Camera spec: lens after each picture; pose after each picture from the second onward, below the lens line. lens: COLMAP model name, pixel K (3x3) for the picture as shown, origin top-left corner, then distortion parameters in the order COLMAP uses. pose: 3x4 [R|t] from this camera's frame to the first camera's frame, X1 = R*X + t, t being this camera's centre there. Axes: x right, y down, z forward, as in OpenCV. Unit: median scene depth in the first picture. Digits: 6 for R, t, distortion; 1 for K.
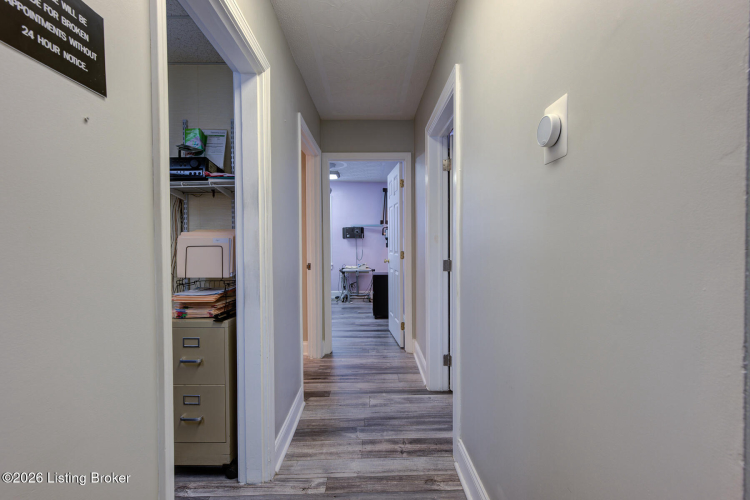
lens RADIAL K [[326.1, 0, 375.9], [0, 326.1, 248.9], [0, 0, 1]] dist [0.000470, 0.000102]
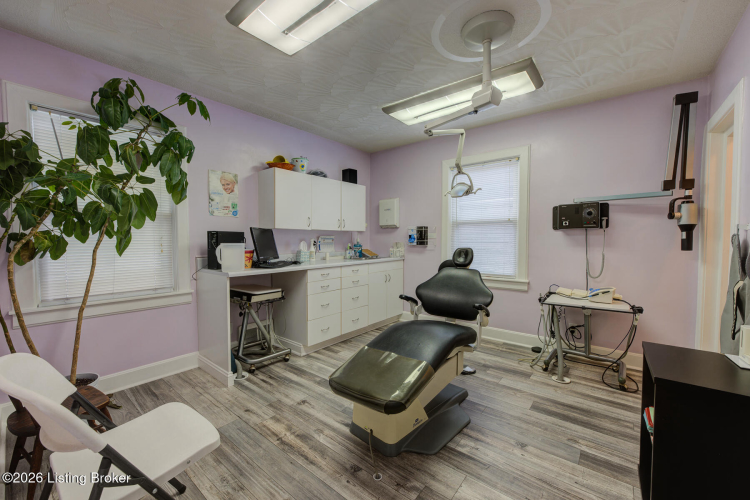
lens RADIAL K [[300.0, 0, 375.4], [0, 300.0, 249.7], [0, 0, 1]] dist [0.000841, 0.000138]
pose [[0.775836, 0.025873, -0.630403, -0.025566], [-0.011161, 0.999565, 0.027288, -0.011634], [0.630835, -0.014135, 0.775788, 0.502904]]
